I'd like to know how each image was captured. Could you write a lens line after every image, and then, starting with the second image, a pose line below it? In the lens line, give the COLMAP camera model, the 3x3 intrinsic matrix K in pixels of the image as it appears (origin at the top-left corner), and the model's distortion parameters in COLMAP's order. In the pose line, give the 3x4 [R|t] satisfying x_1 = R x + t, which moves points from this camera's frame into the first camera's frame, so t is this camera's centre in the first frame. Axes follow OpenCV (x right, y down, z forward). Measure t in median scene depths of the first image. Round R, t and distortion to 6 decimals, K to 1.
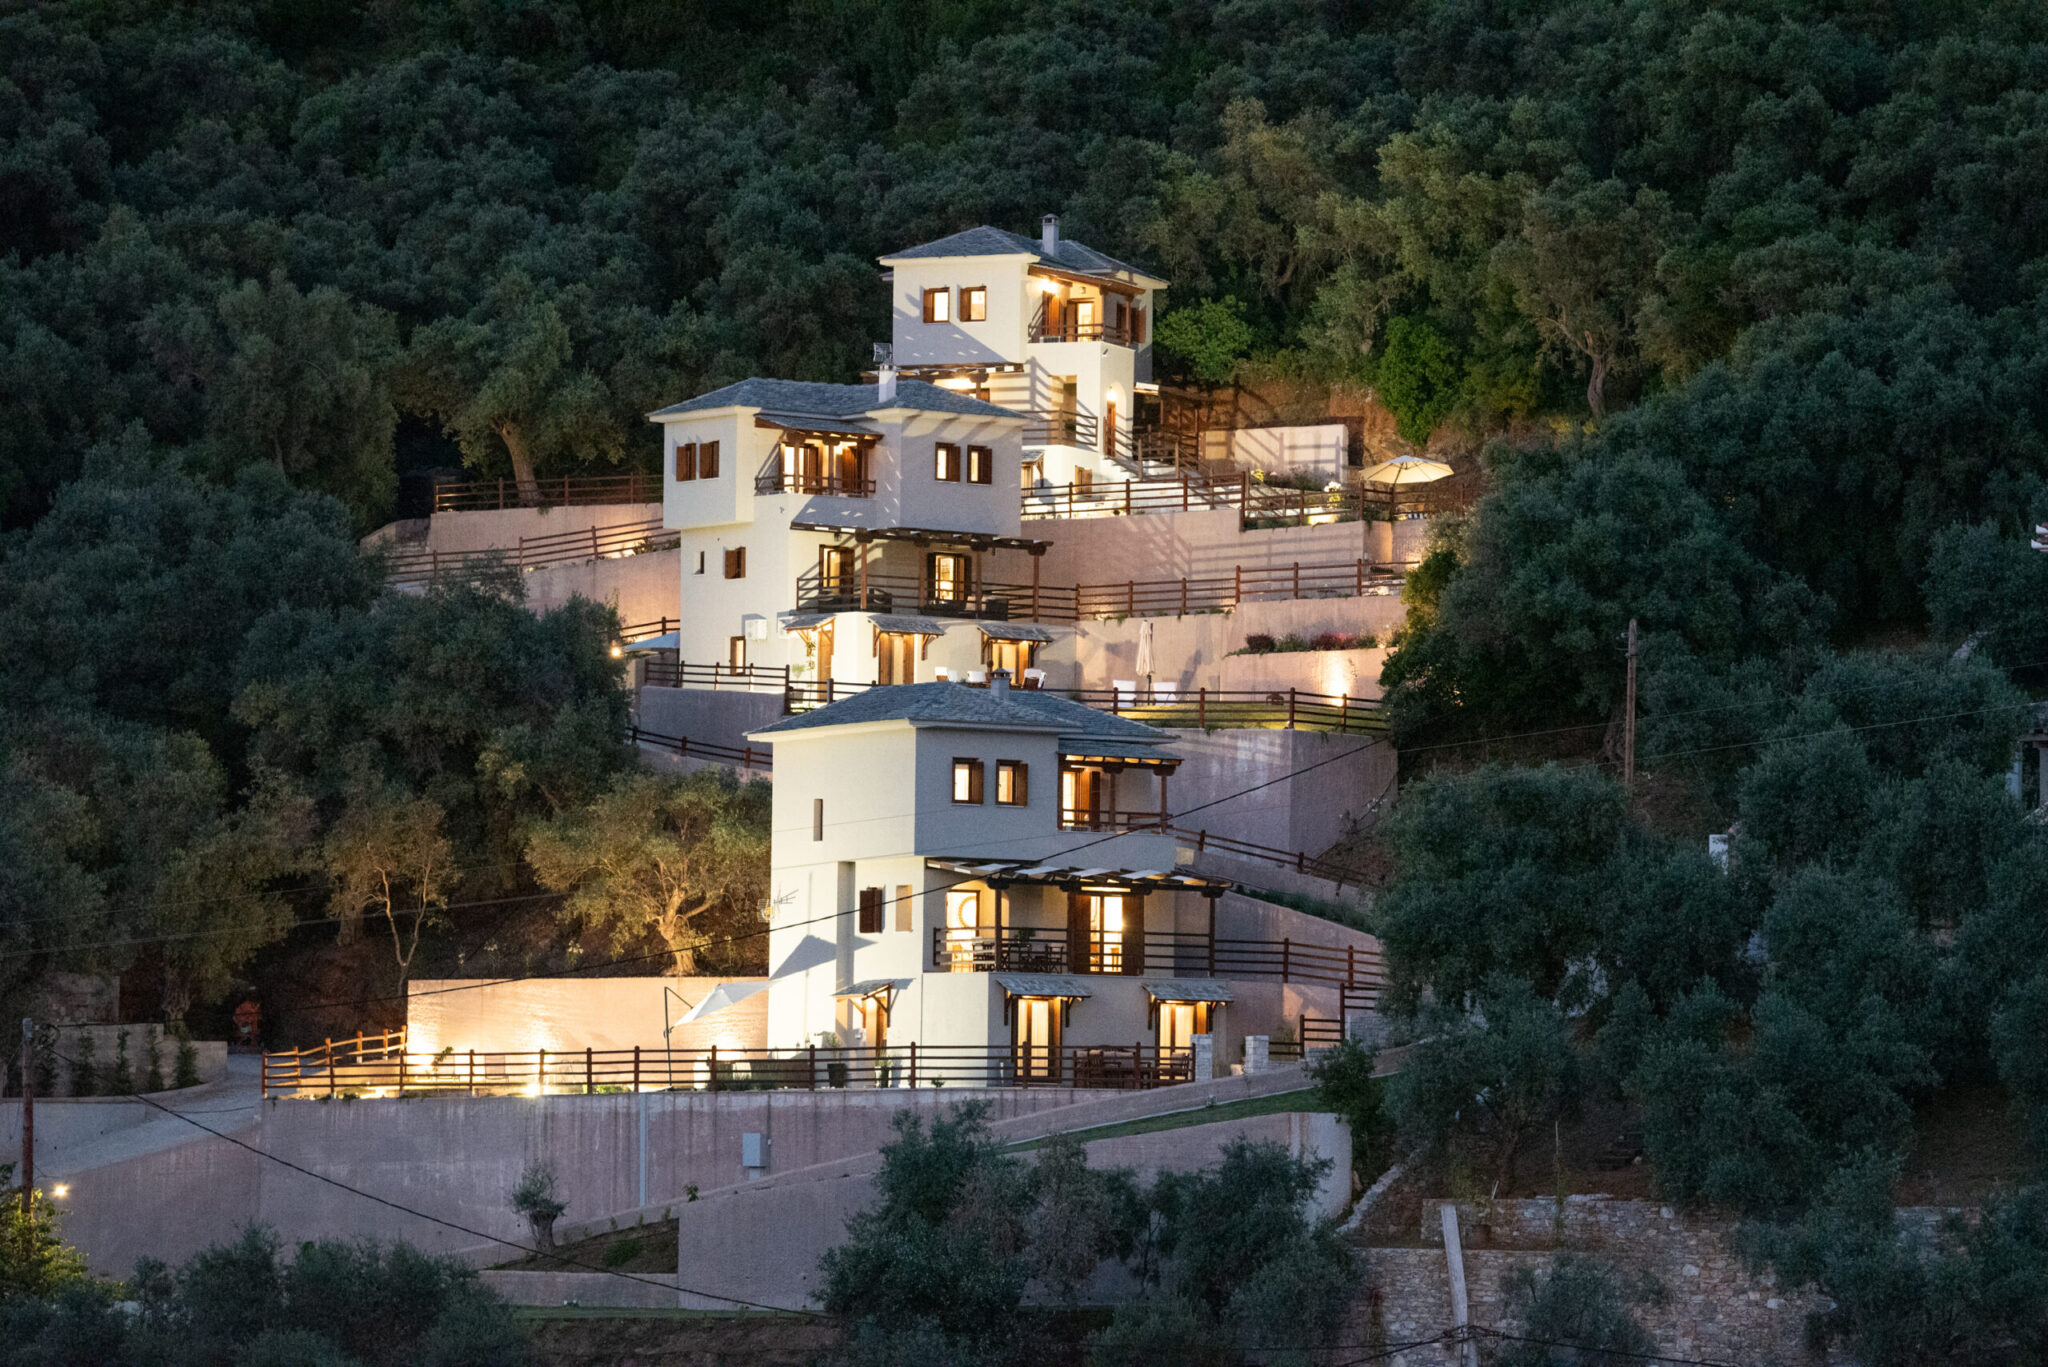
lens RADIAL K [[8753.4, 0, 1024.0], [0, 8753.4, 683.5], [0, 0, 1]] dist [1.537848, -2.000188]
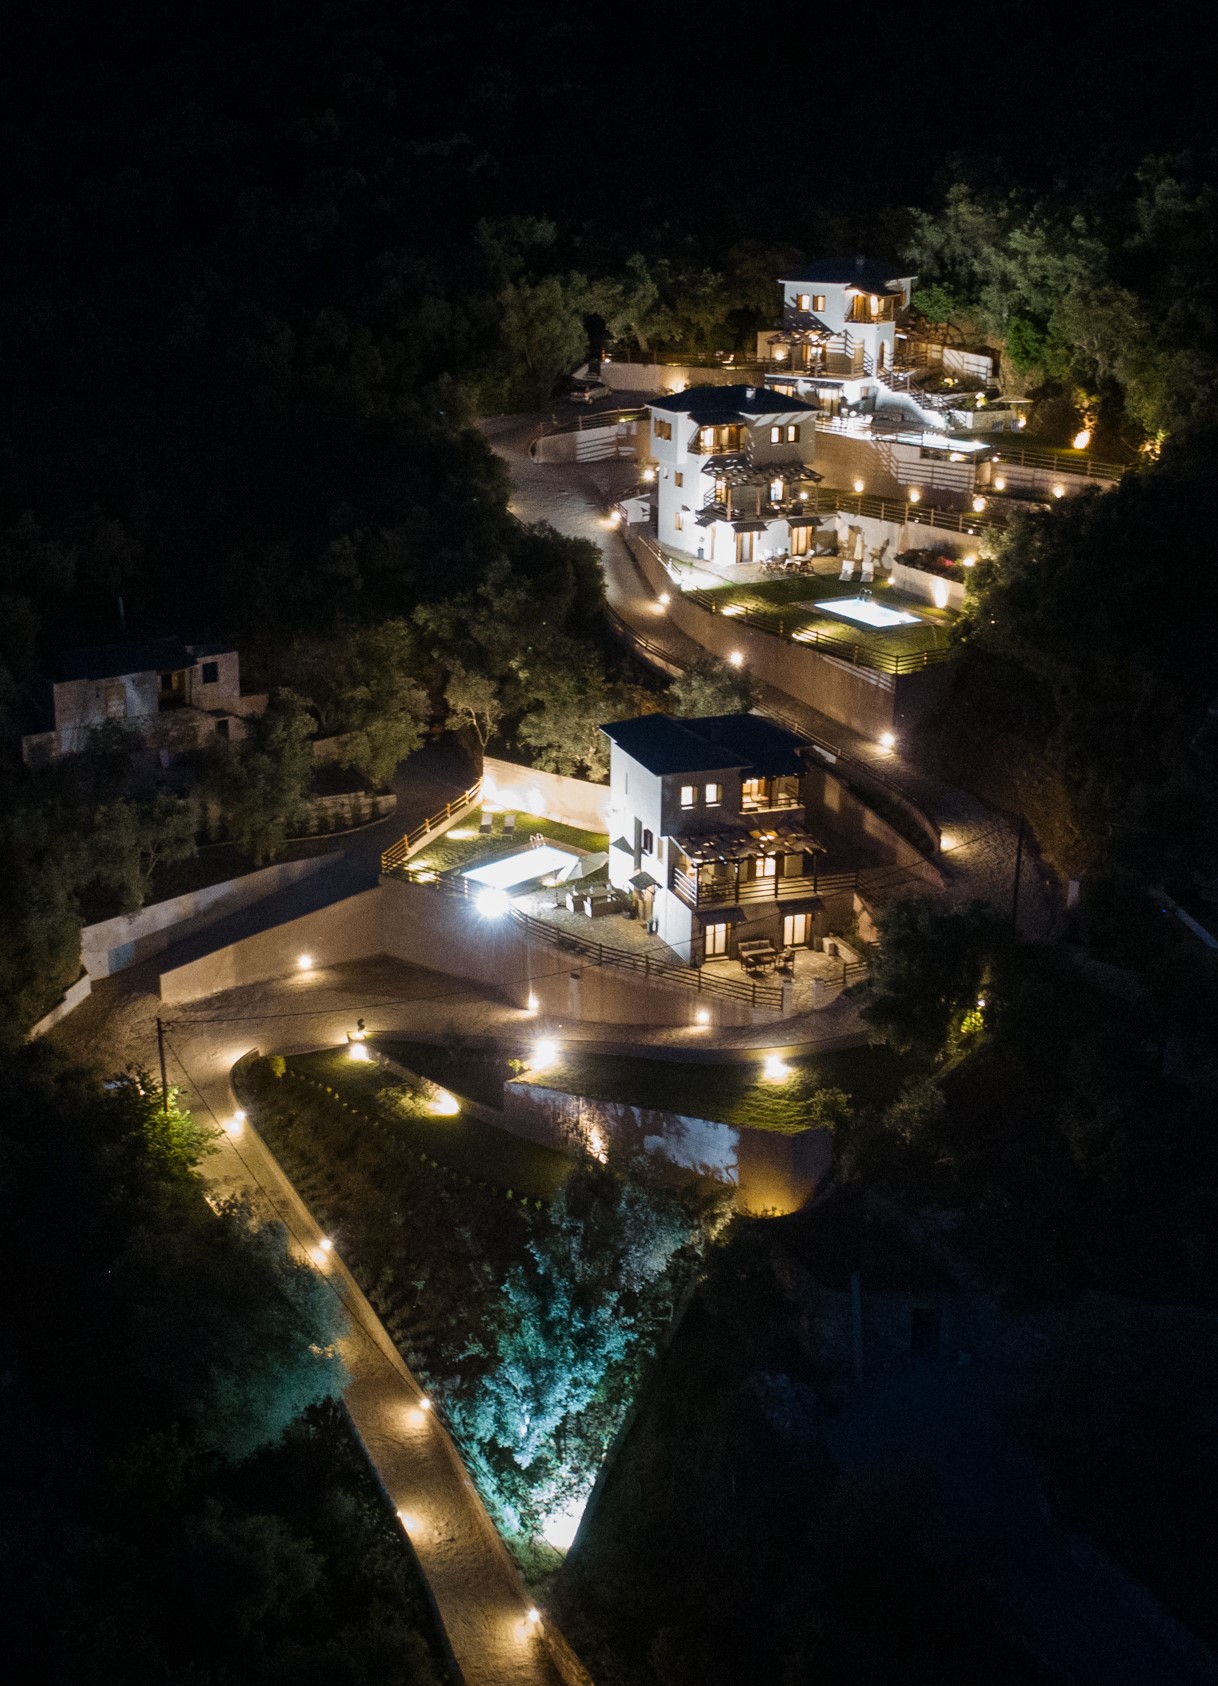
lens RADIAL K [[2250.4, 0, 513.5], [0, 2250.4, 839.5], [0, 0, 1]] dist [-0.016054, -0.032851]
pose [[0.973651, 0.060550, -0.219859, 0.050859], [0.026936, 0.926821, 0.374536, -0.130401], [0.226448, -0.370589, 0.900769, 0.423792]]
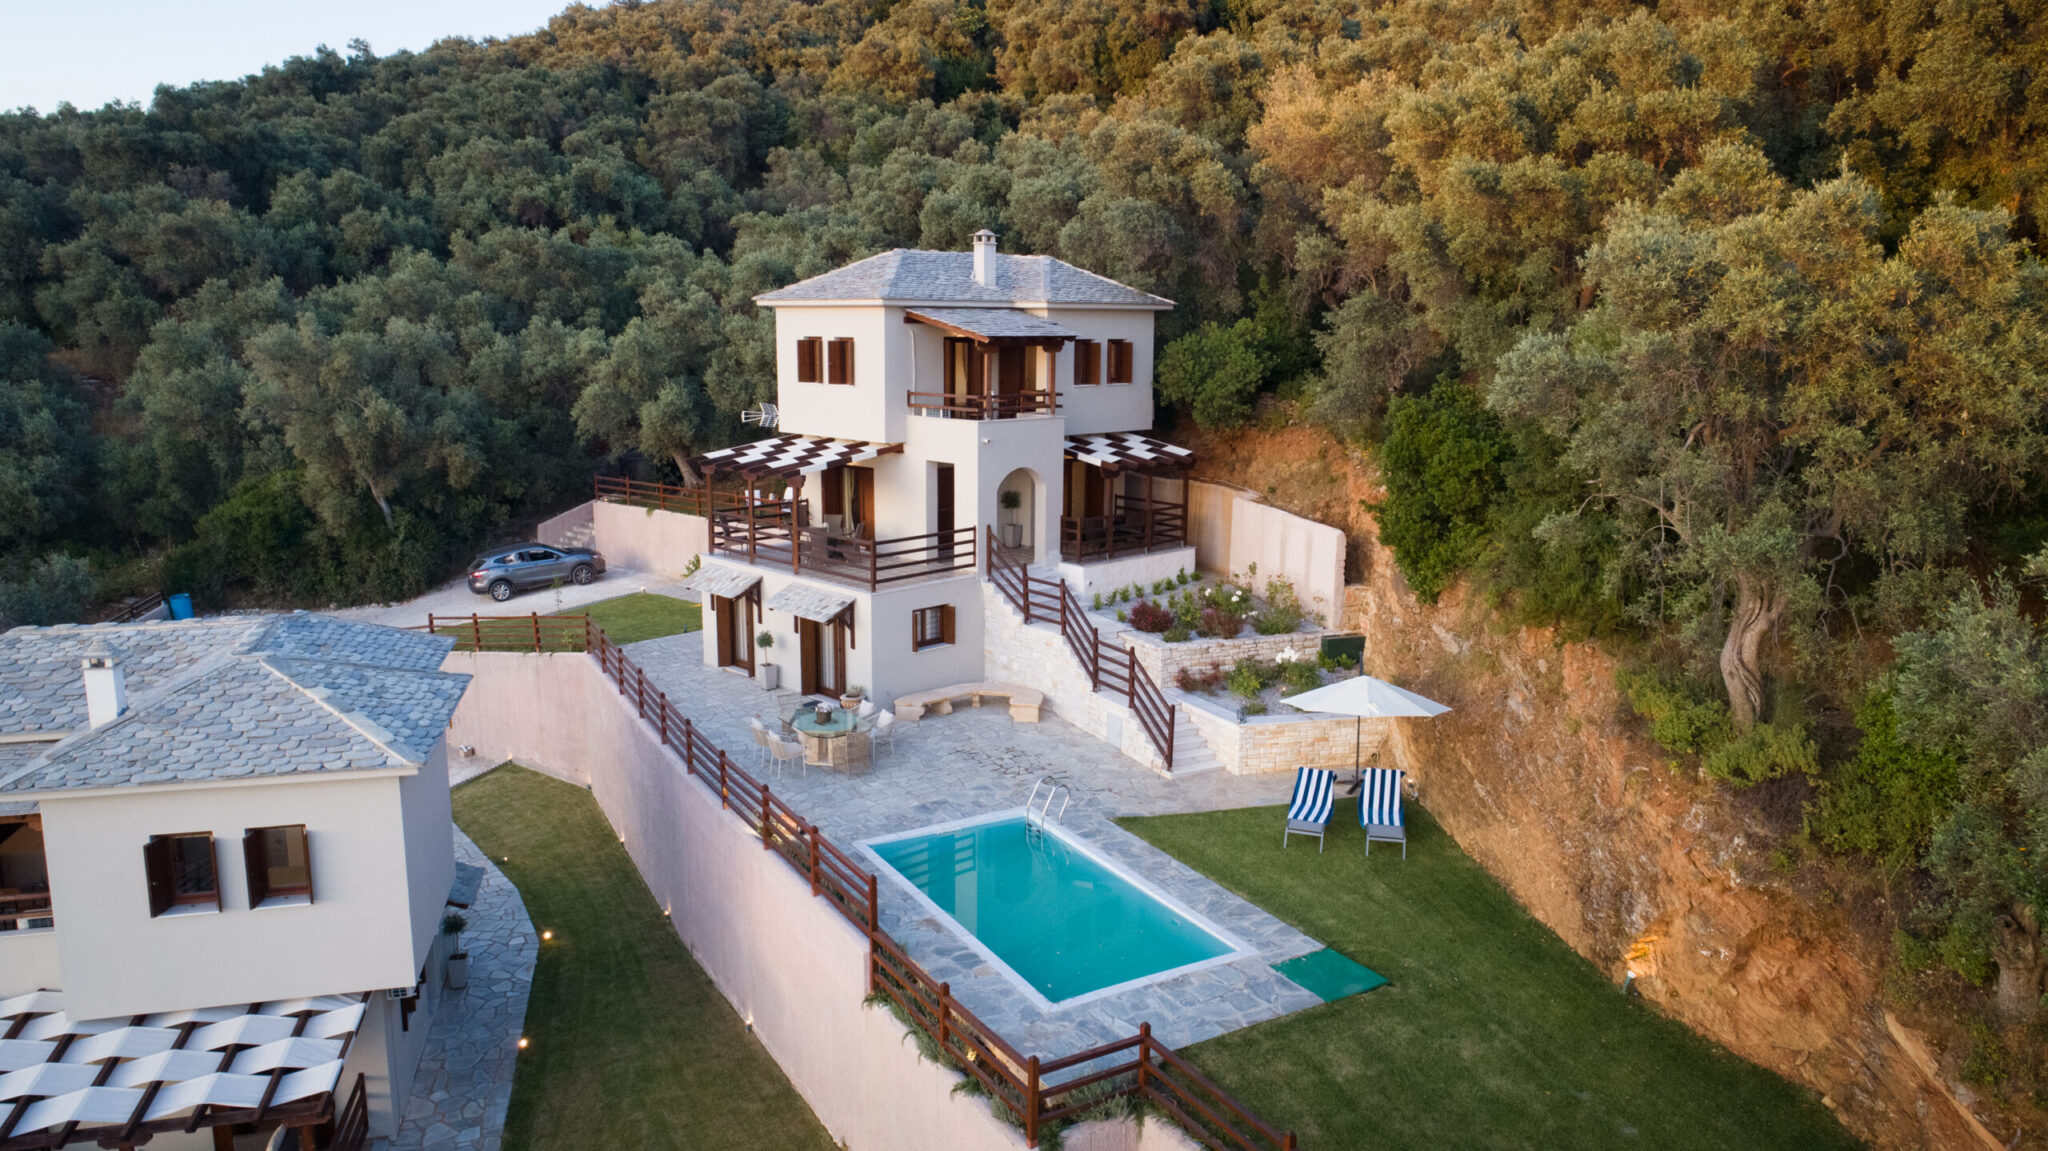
lens RADIAL K [[1379.3, 0, 1024.0], [0, 1379.3, 575.5], [0, 0, 1]] dist [-0.004159, -0.000143]
pose [[0.922419, 0.067019, -0.380331, 0.055199], [0.028150, 0.970539, 0.239294, -0.052966], [0.385163, -0.231435, 0.893357, 0.887296]]
